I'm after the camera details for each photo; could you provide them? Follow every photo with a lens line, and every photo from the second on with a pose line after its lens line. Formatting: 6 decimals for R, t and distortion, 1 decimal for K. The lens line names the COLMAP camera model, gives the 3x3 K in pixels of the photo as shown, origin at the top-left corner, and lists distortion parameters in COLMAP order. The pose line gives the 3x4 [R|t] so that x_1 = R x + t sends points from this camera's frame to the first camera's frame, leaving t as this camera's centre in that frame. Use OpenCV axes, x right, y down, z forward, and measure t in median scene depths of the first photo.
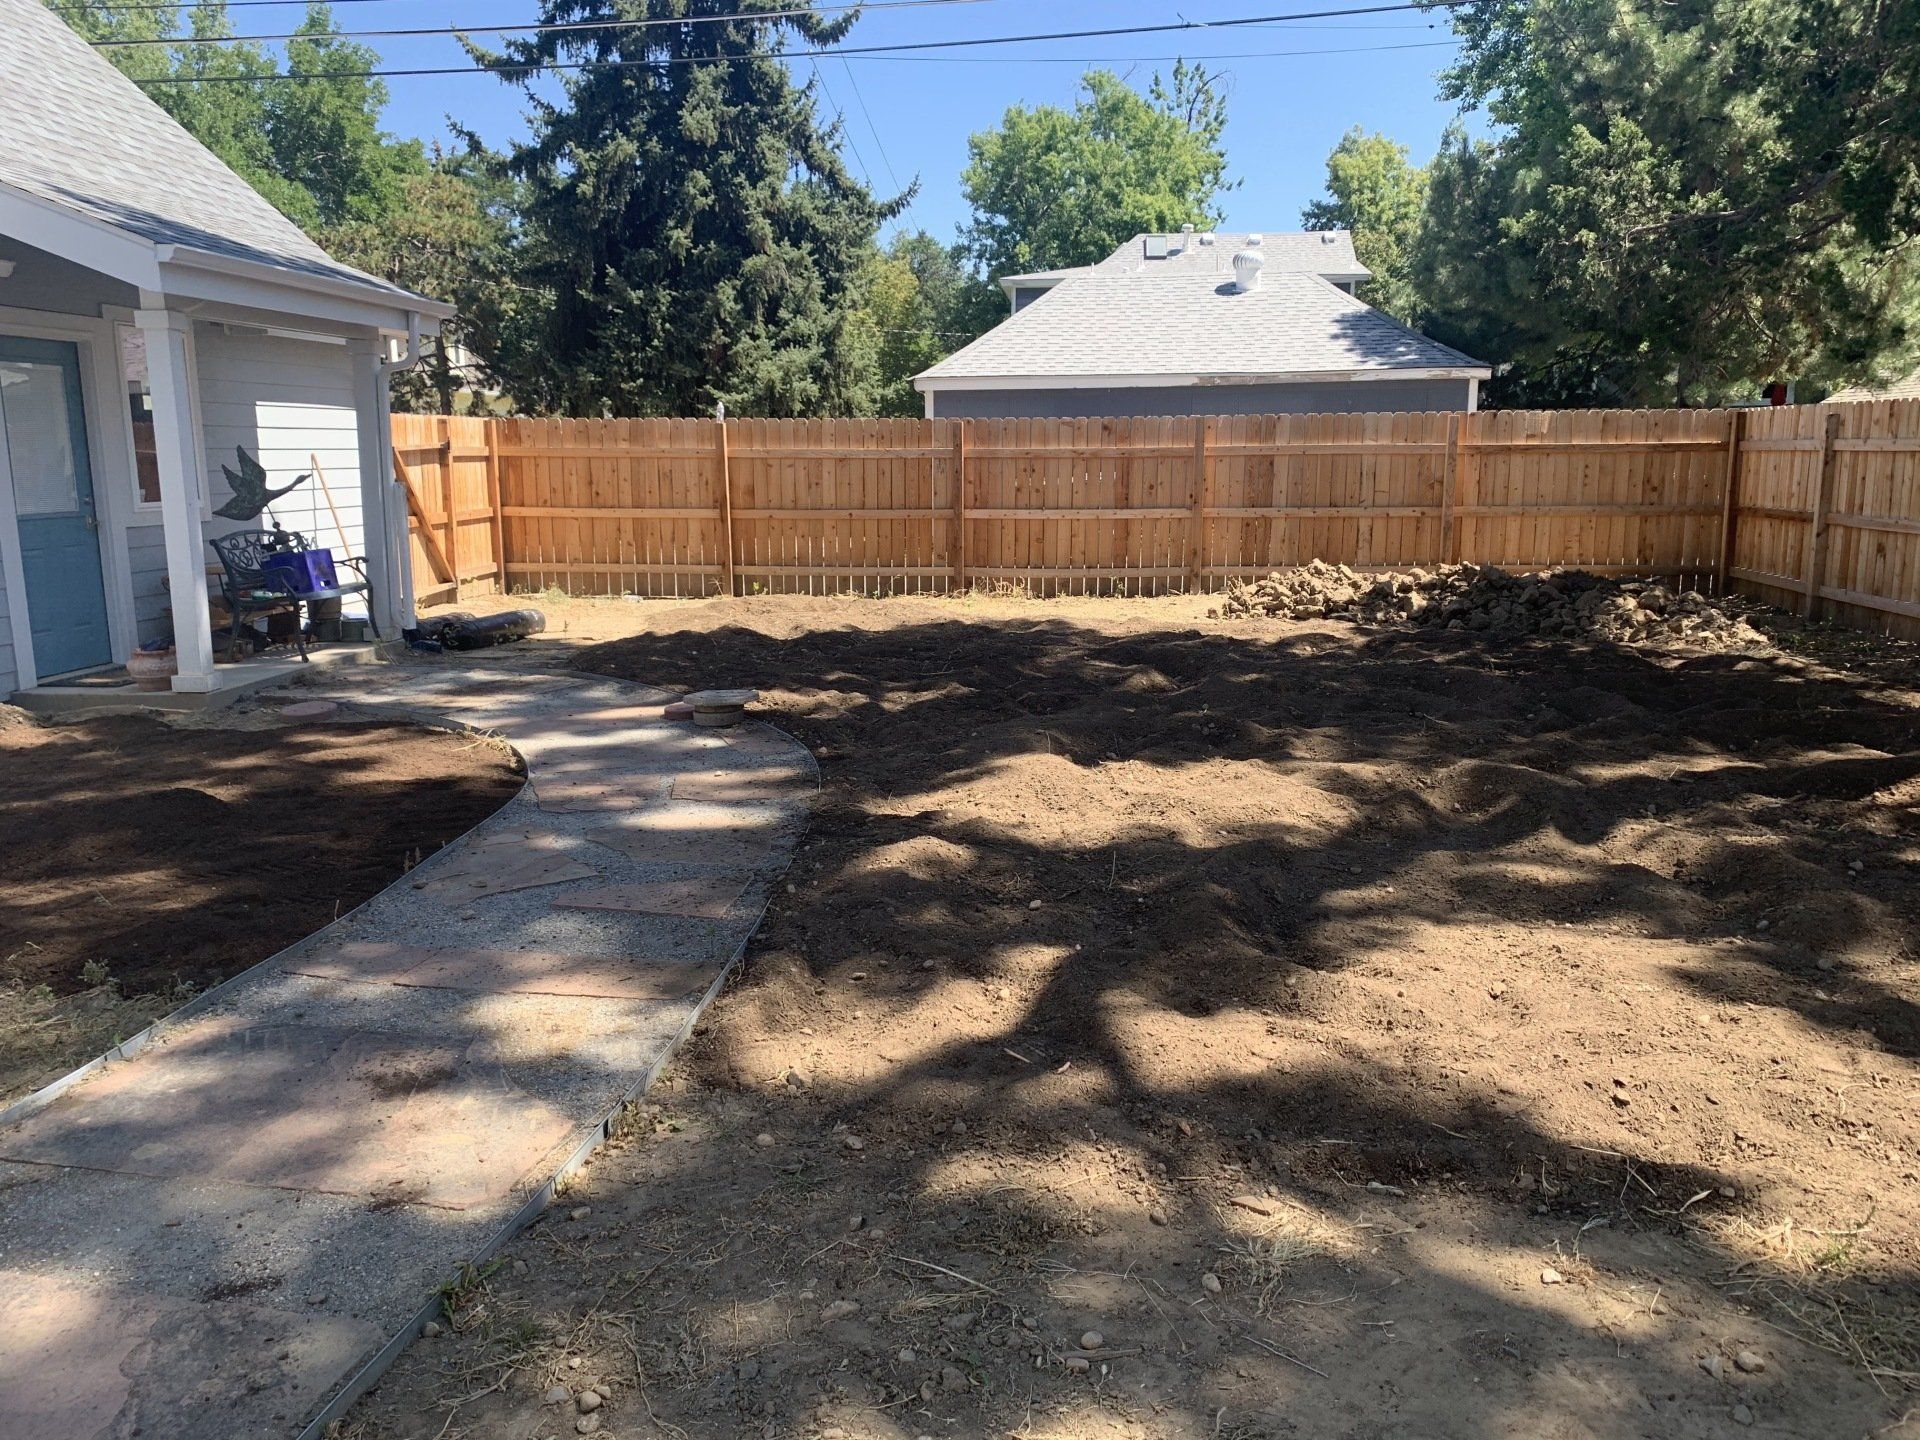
lens RADIAL K [[1471.2, 0, 969.8], [0, 1471.2, 719.6], [0, 0, 1]] dist [0.013239, -0.018436]
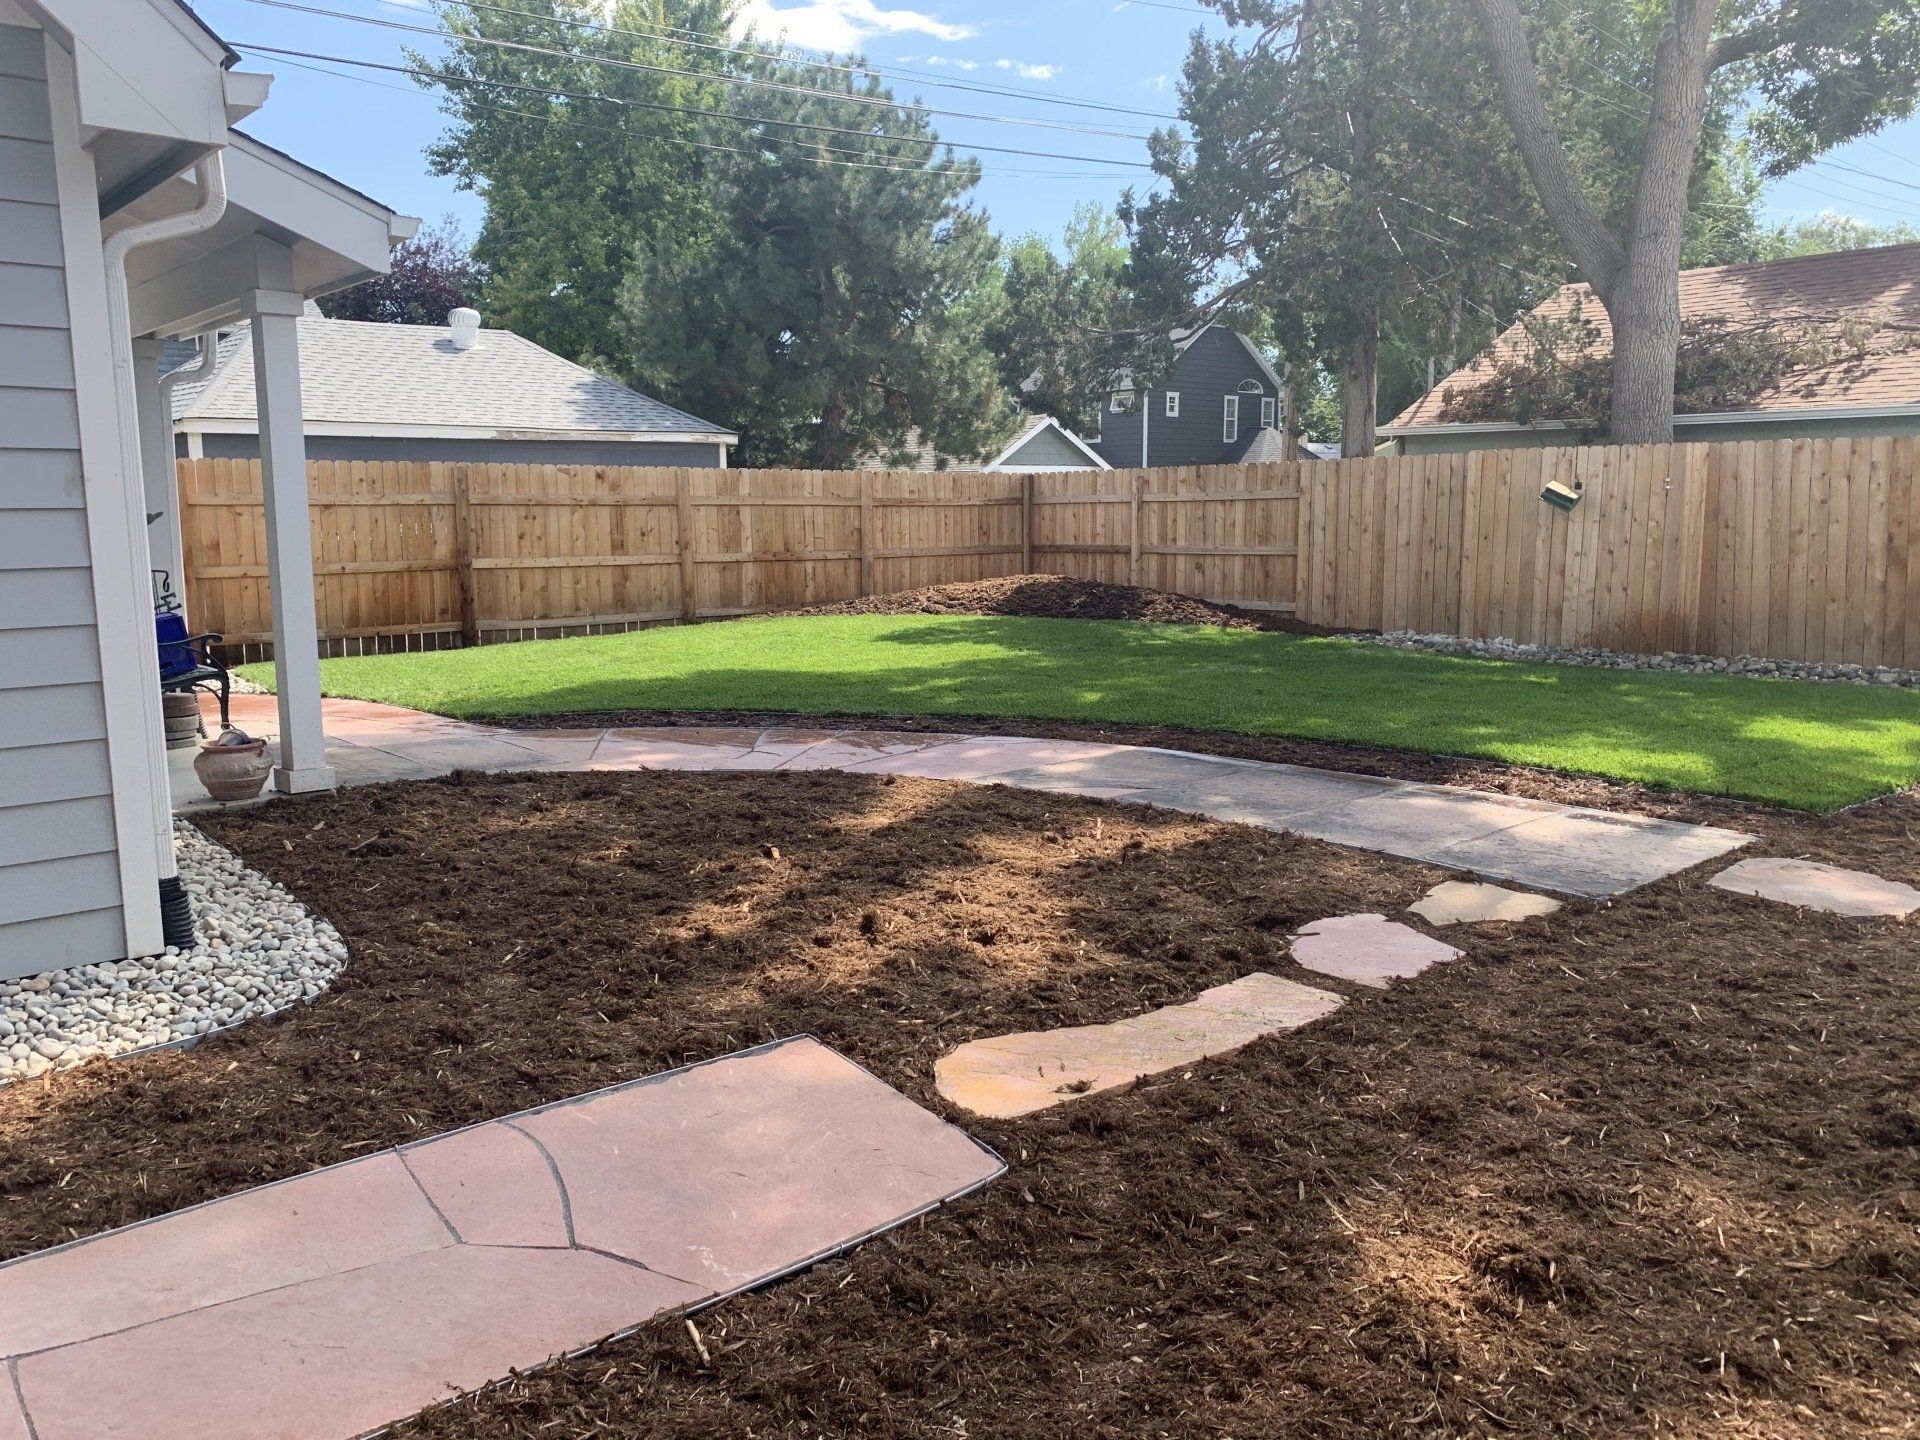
lens RADIAL K [[1471.2, 0, 994.7], [0, 1471.2, 713.0], [0, 0, 1]] dist [0.013239, -0.018436]
pose [[0.663080, -0.095391, 0.742446, -0.474616], [0.137078, 0.990548, 0.004843, -0.006174], [-0.735890, 0.098561, 0.669889, 0.147218]]
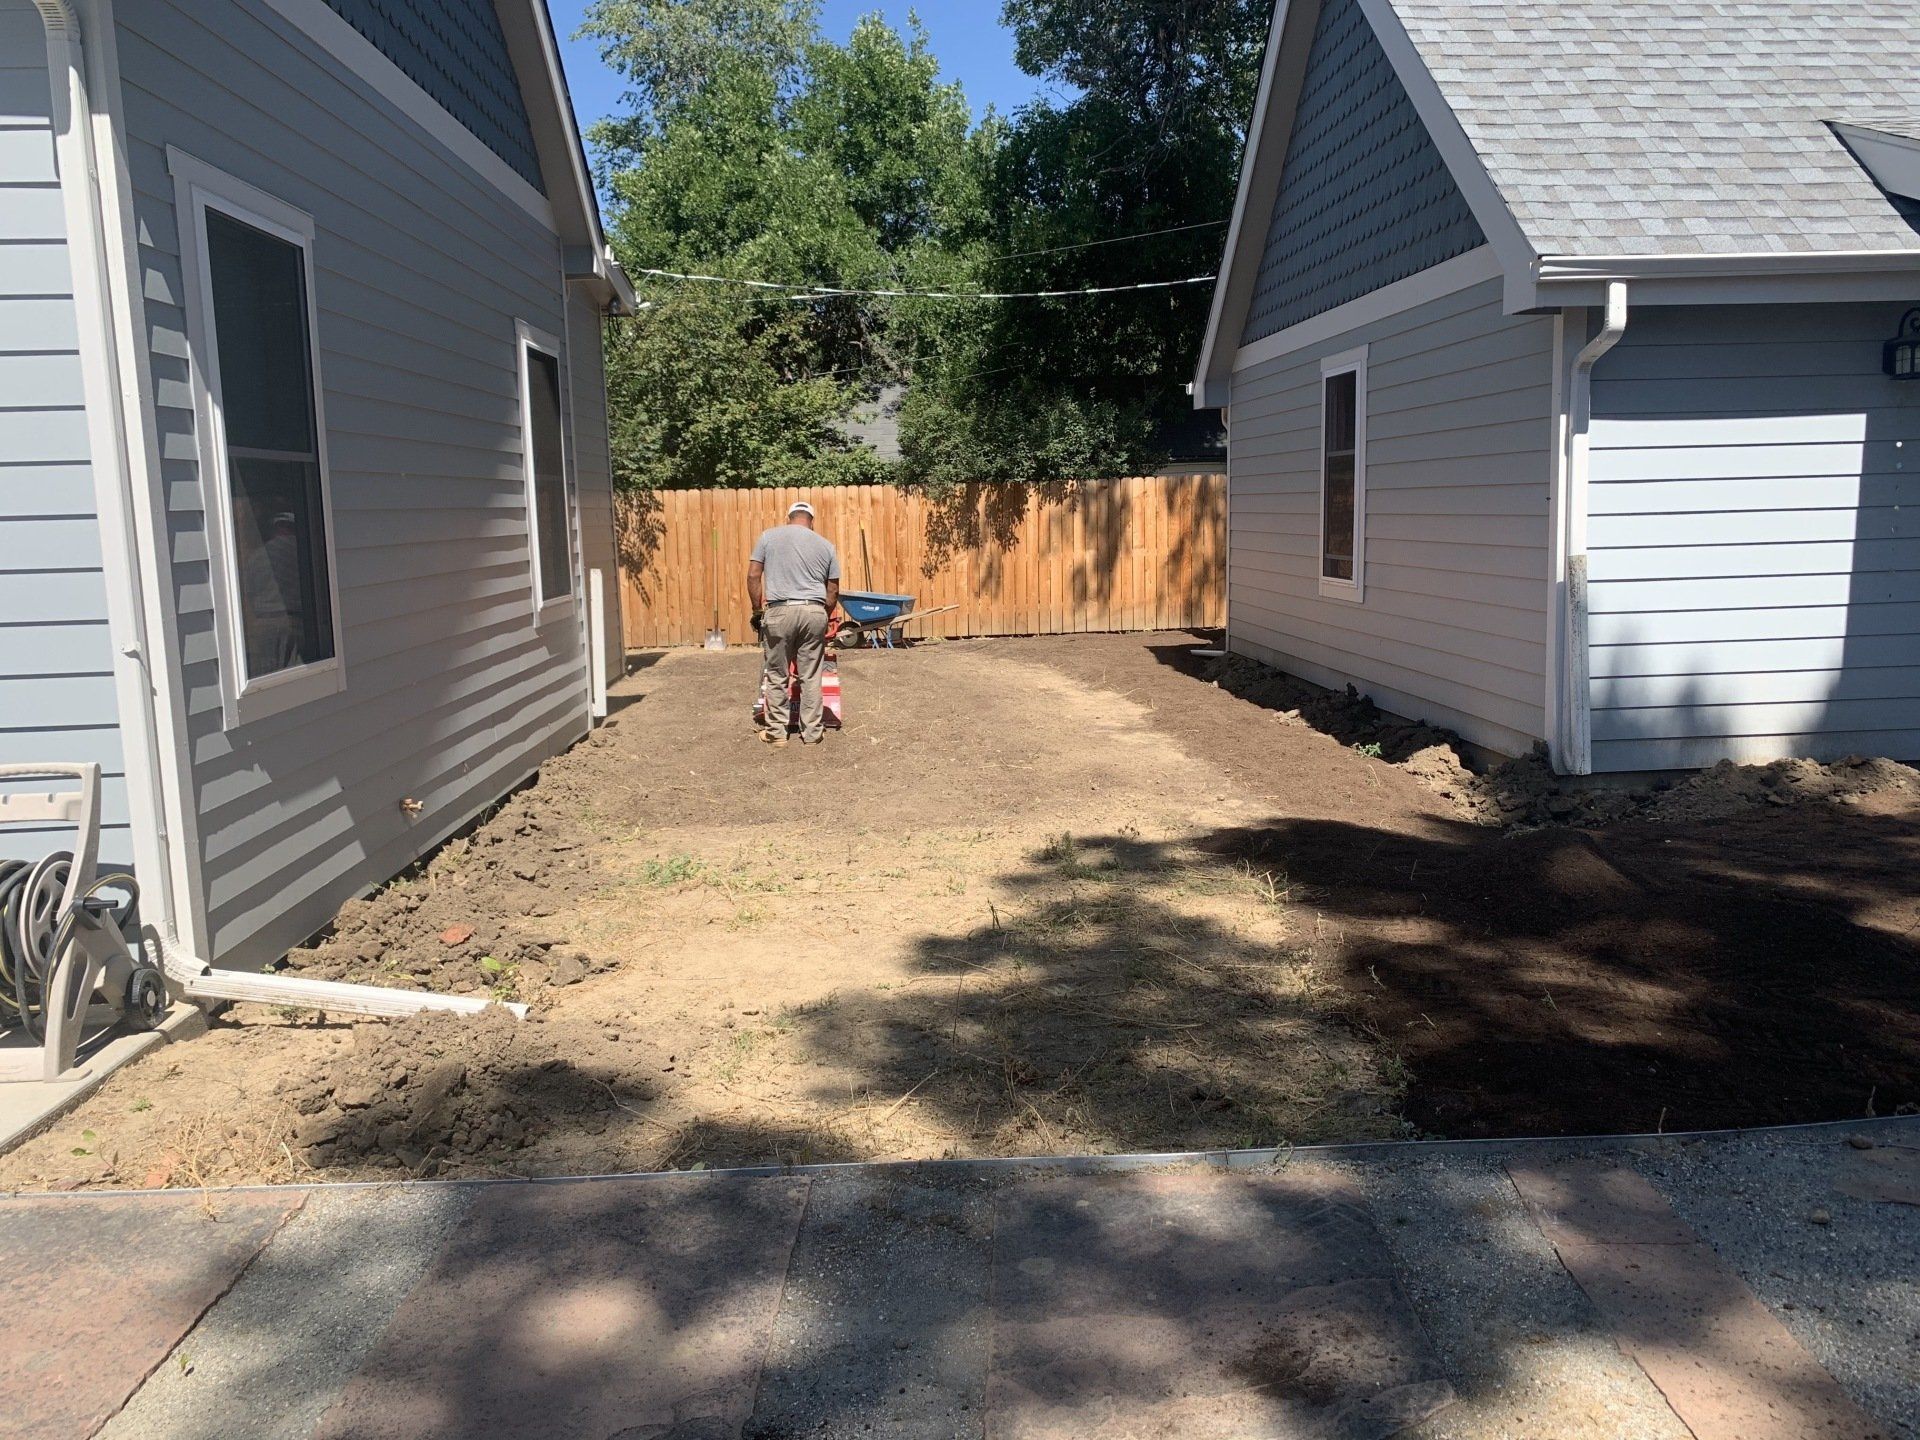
lens RADIAL K [[1471.2, 0, 909.4], [0, 1471.2, 684.1], [0, 0, 1]] dist [0.013239, -0.018436]
pose [[0.160308, 0.126449, -0.978934, 0.058052], [-0.156298, 0.982500, 0.101315, -0.029434], [0.974614, 0.136764, 0.177267, 0.149700]]
